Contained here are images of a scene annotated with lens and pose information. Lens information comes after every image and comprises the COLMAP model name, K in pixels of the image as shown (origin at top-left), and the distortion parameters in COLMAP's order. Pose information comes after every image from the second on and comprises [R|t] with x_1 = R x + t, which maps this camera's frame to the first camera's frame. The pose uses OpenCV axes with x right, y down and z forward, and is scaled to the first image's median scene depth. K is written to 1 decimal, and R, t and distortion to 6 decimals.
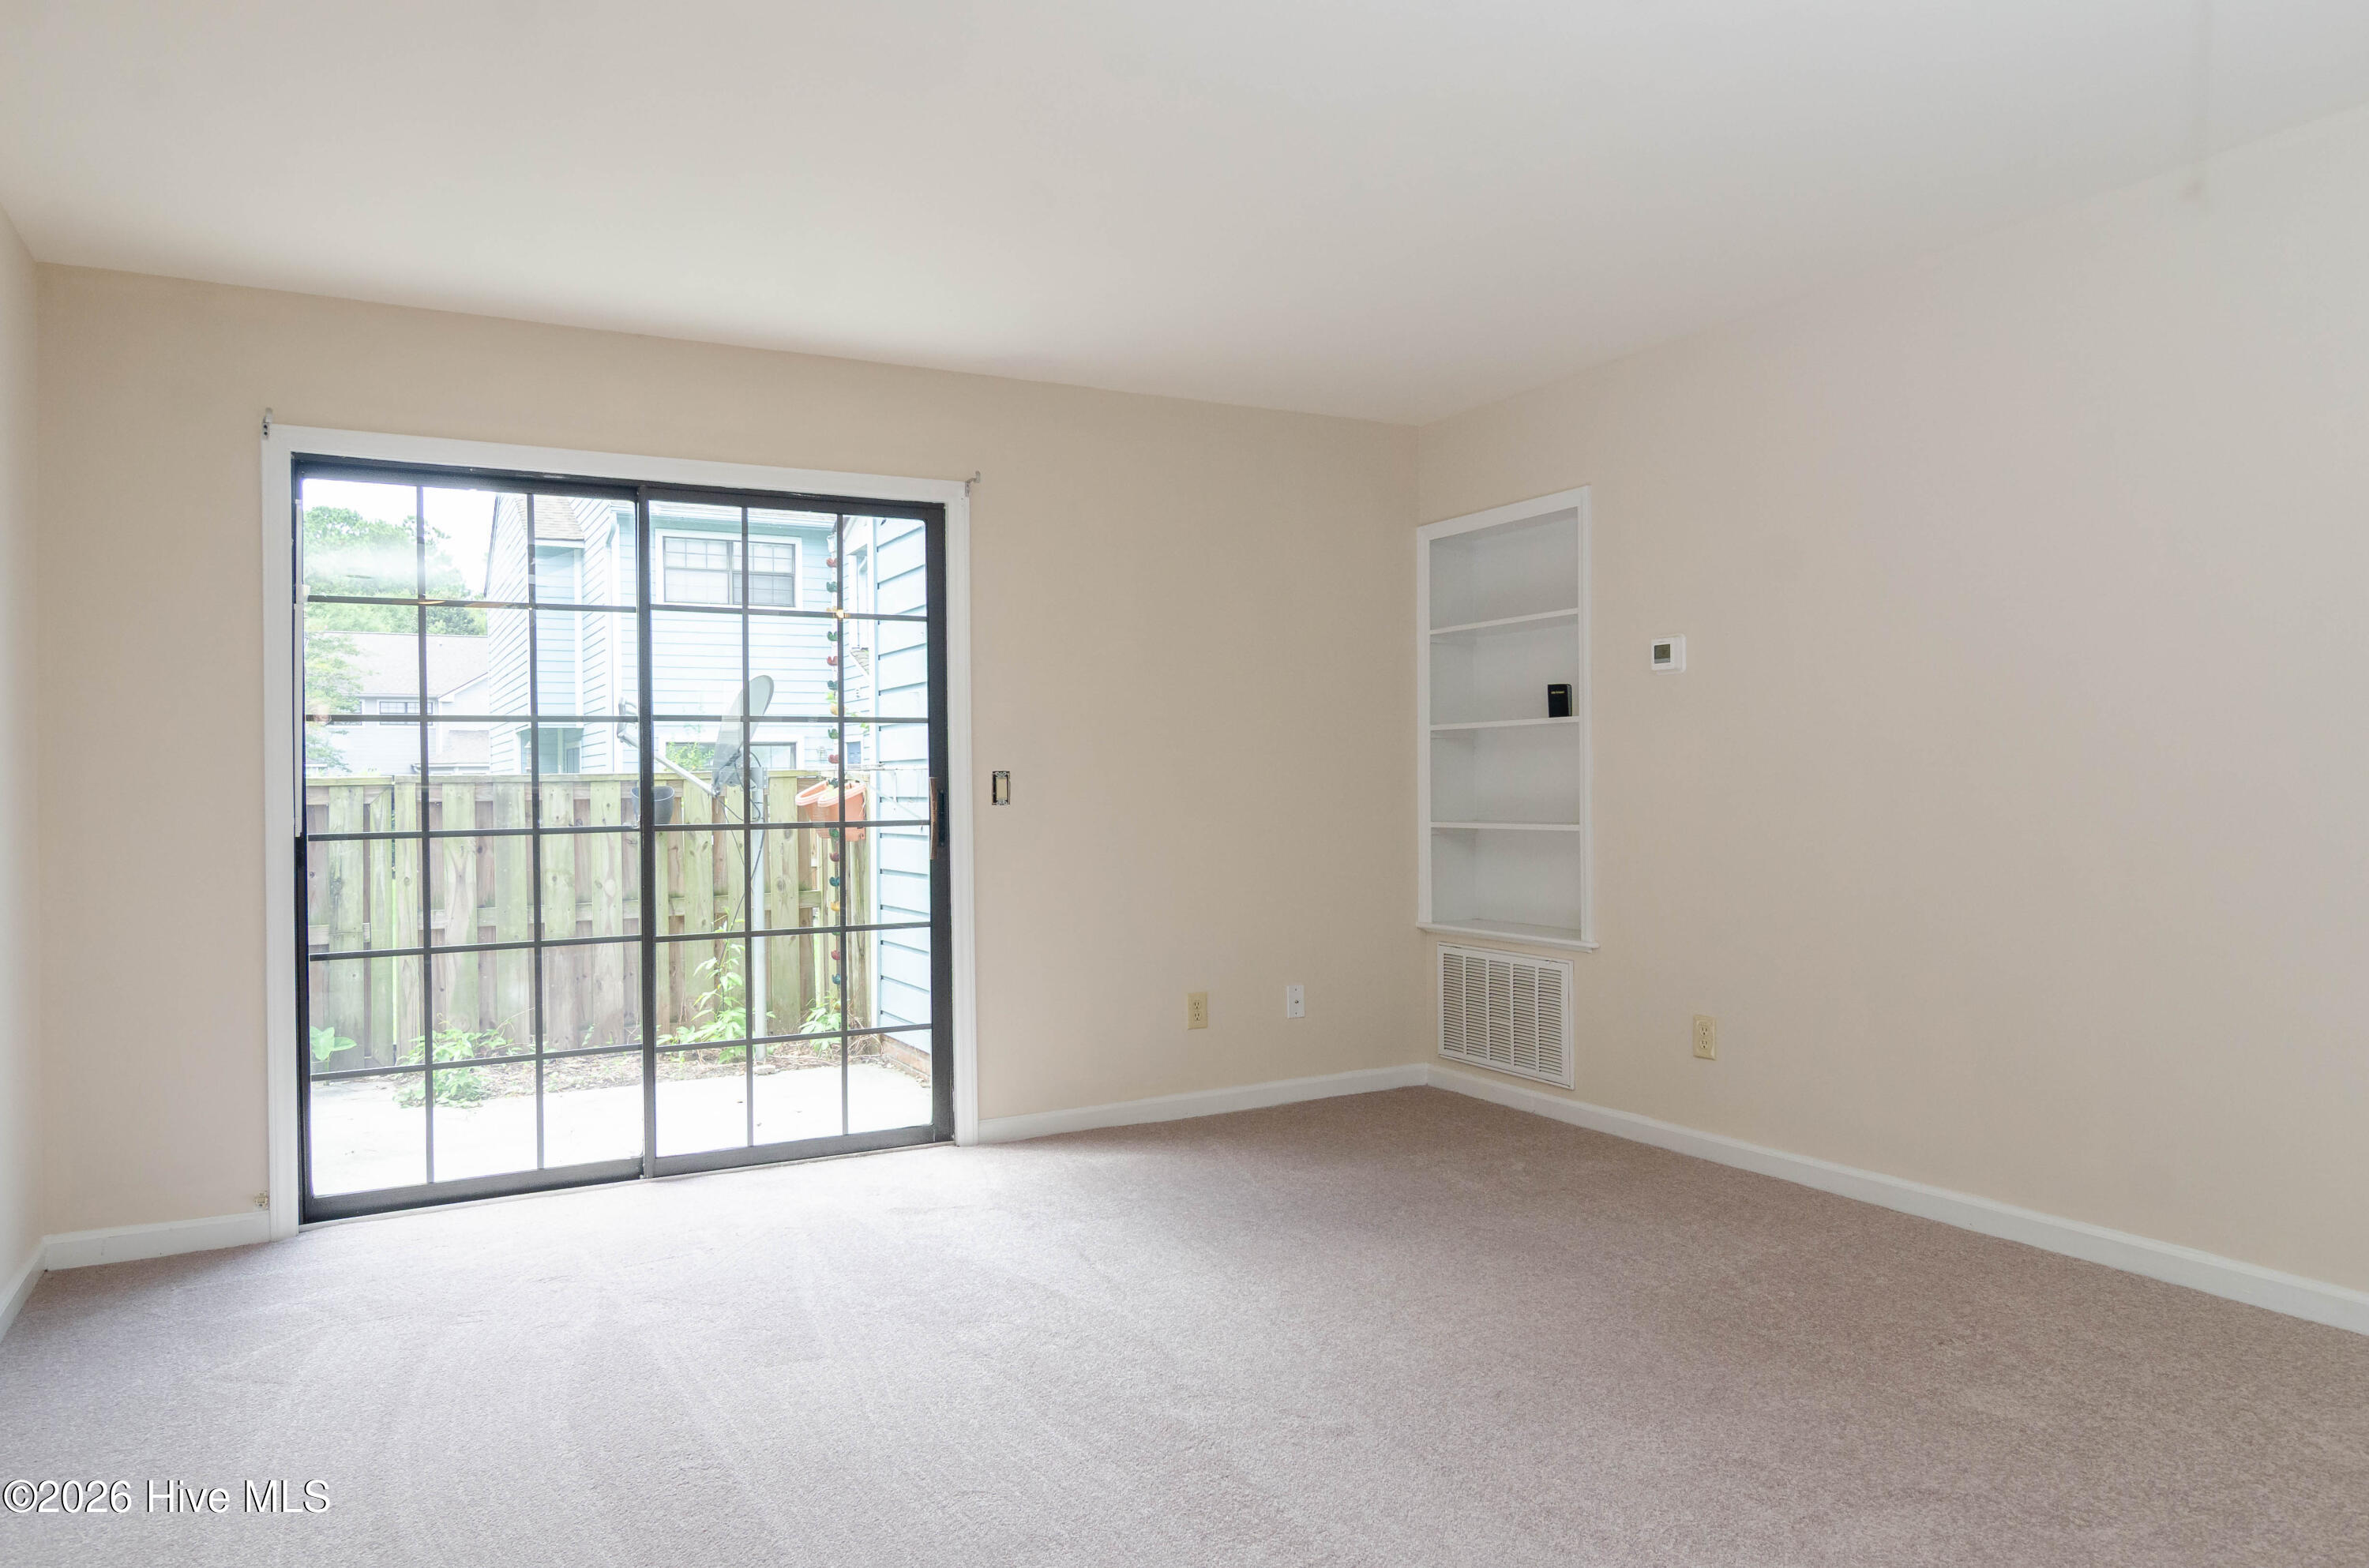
lens RADIAL K [[1564.1, 0, 1200.6], [0, 1564.1, 787.5], [0, 0, 1]] dist [0.008540, 0.001100]
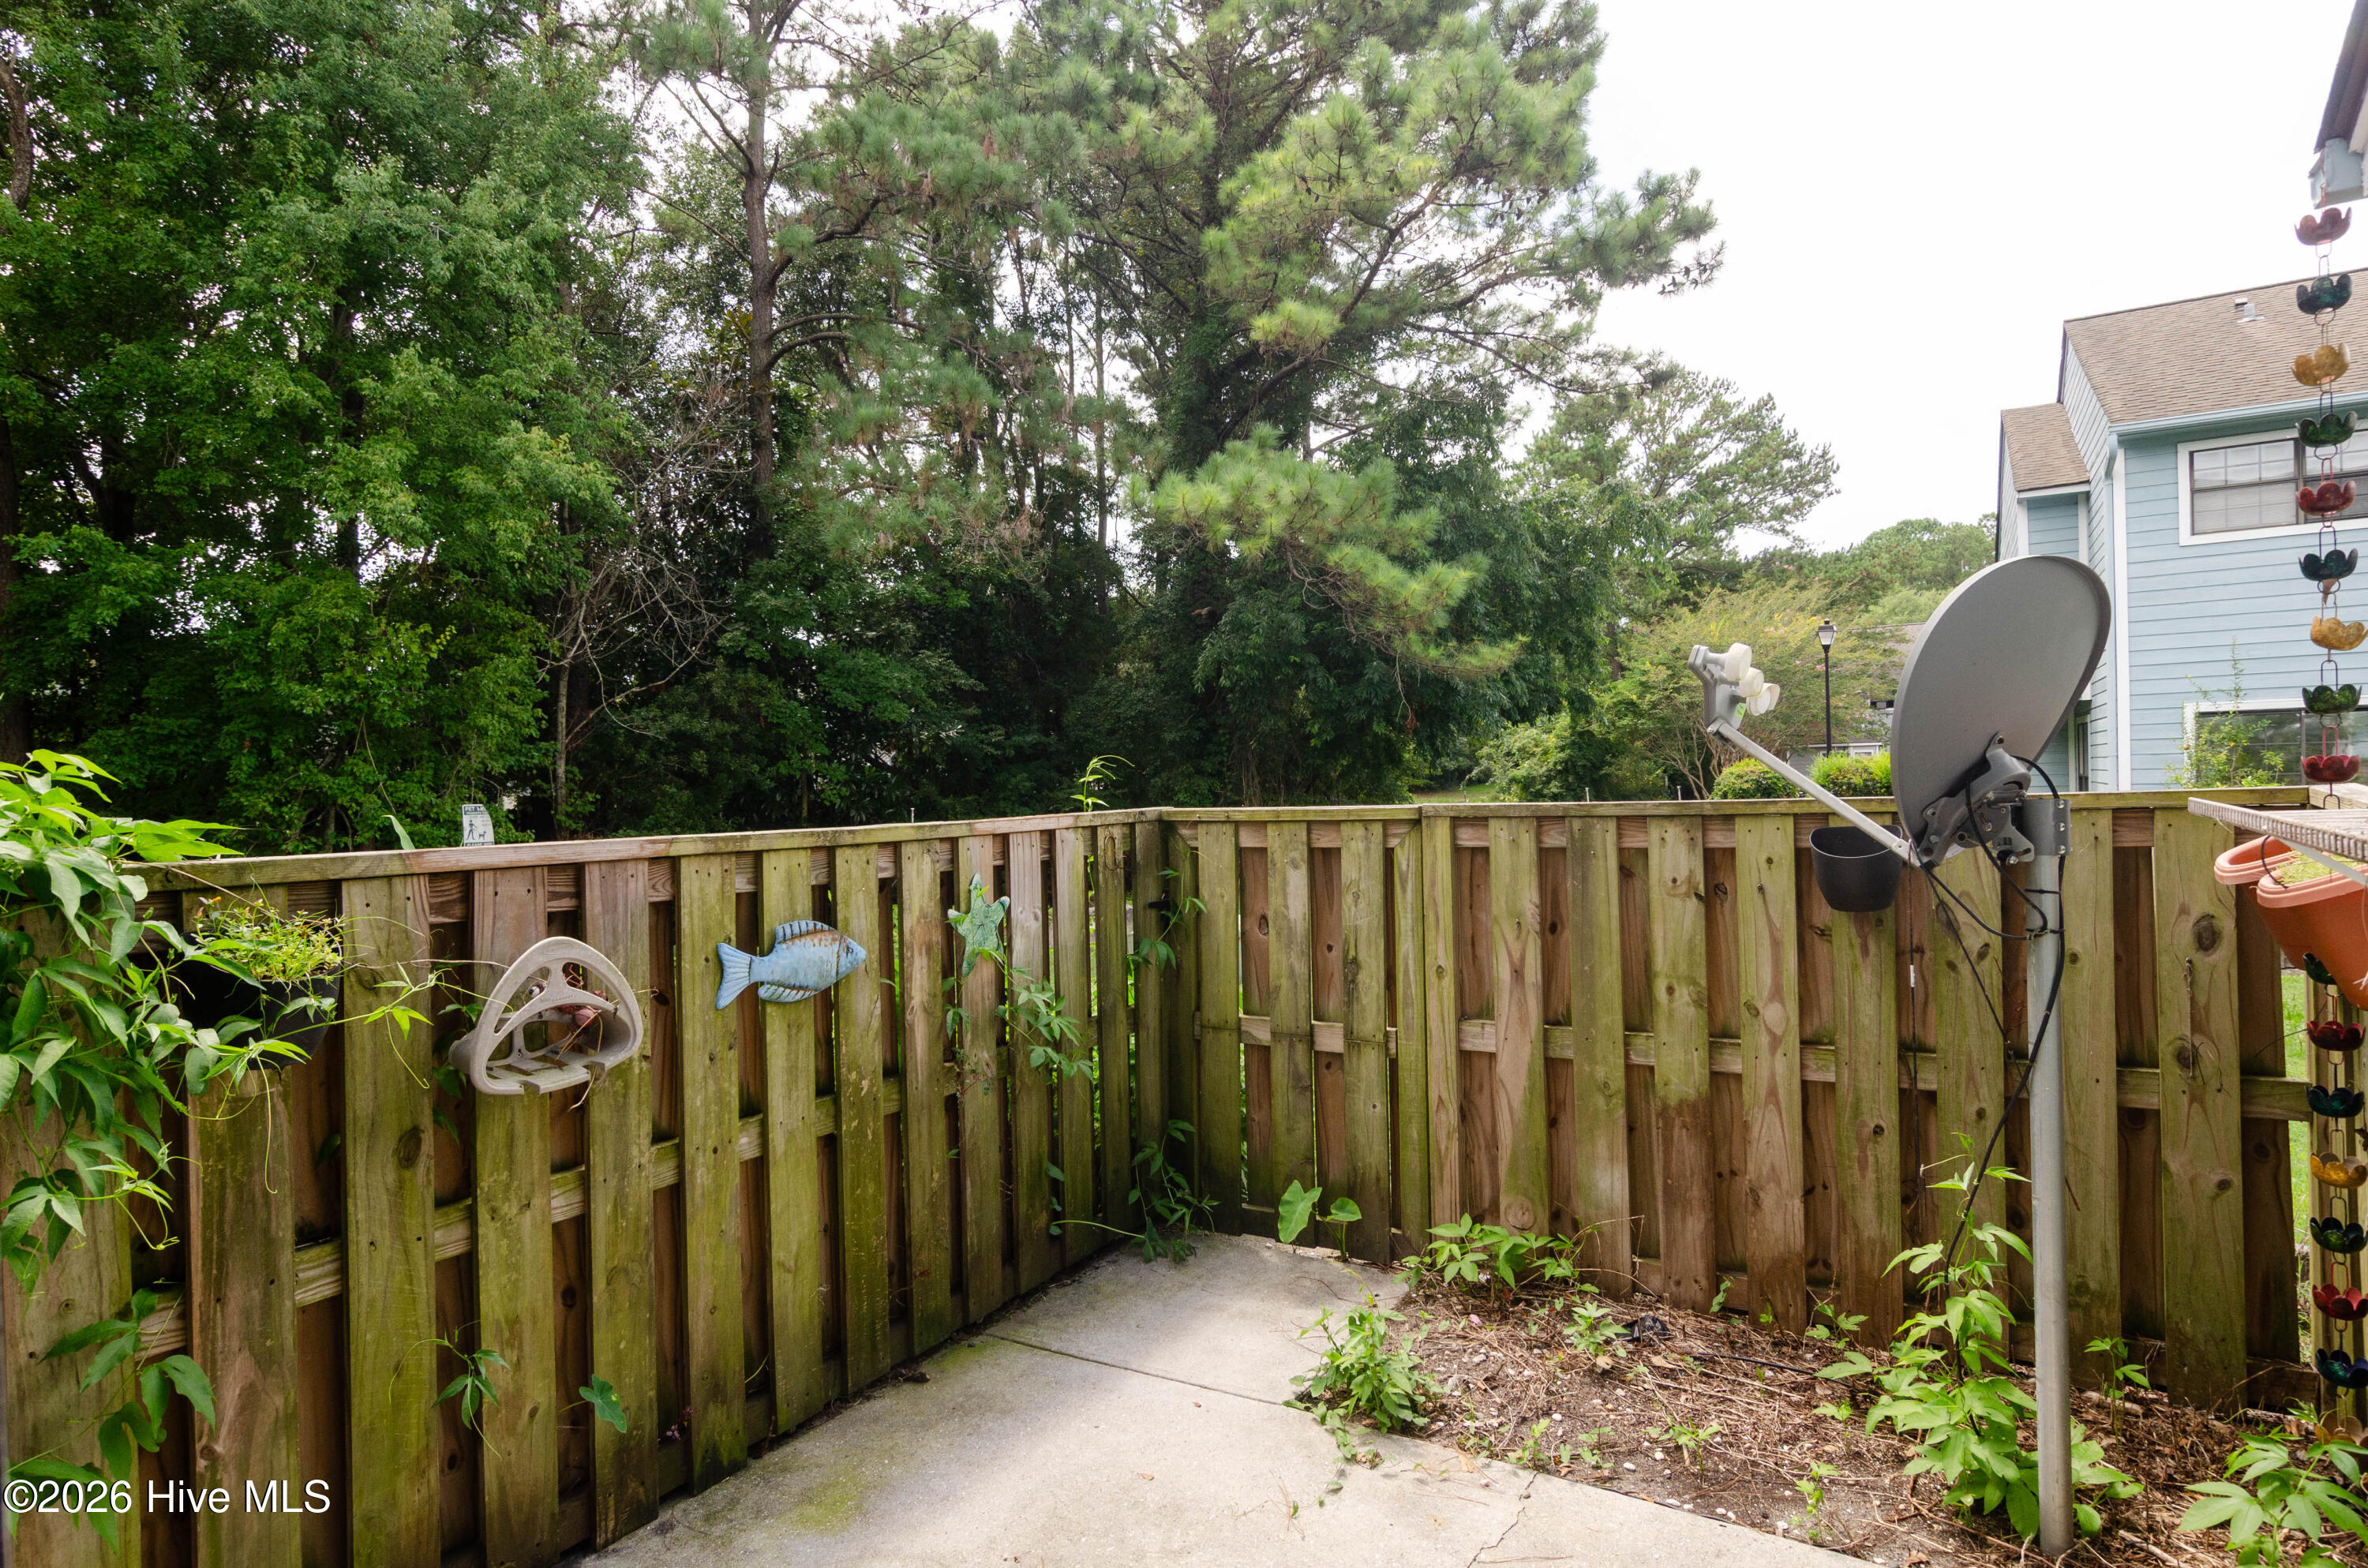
lens RADIAL K [[1241.0, 0, 1187.1], [0, 1241.0, 779.5], [0, 0, 1]] dist [-0.001400, -0.000480]
pose [[0.486187, 0.001078, -0.873854, -0.151495], [0.015332, 0.999835, 0.009764, -0.031892], [0.873720, -0.018145, 0.486090, 0.869879]]
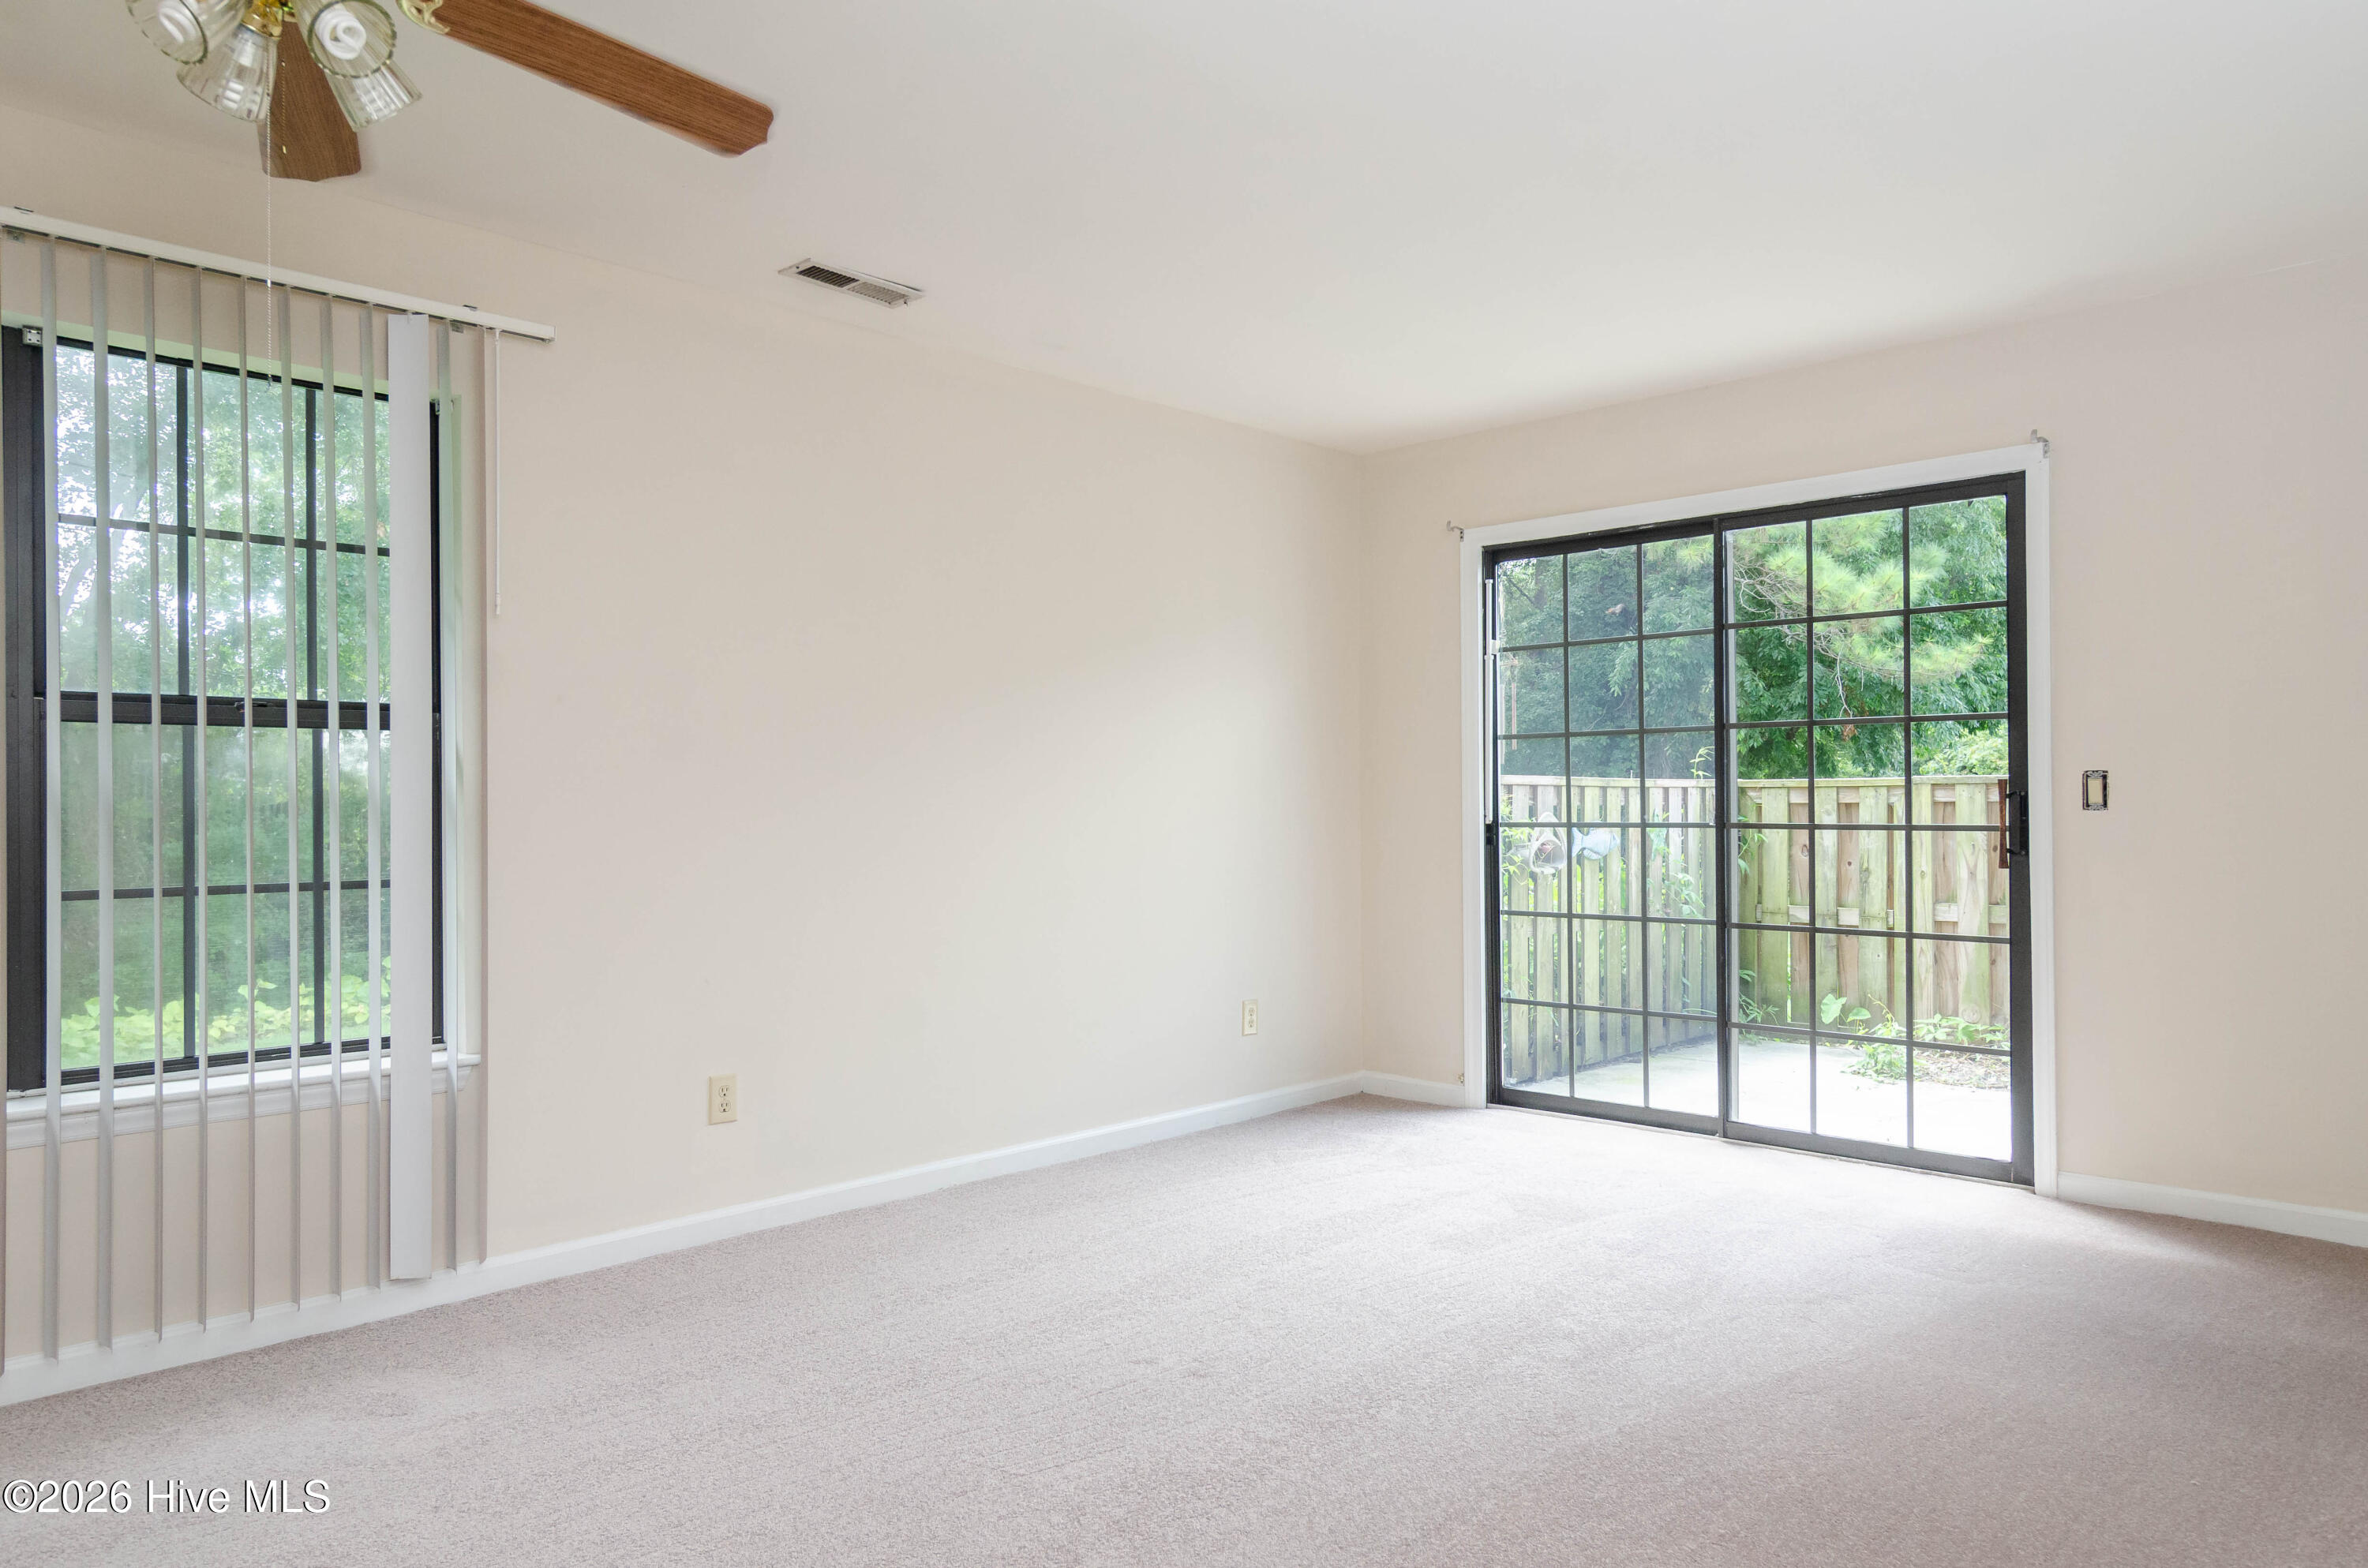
lens RADIAL K [[1563.4, 0, 1194.7], [0, 1563.4, 789.2], [0, 0, 1]] dist [0.008540, 0.001100]
pose [[0.301188, 0.003509, -0.953558, 0.492044], [-0.001244, 0.999994, 0.003287, -0.002210], [0.953564, 0.000196, 0.301190, 0.249635]]
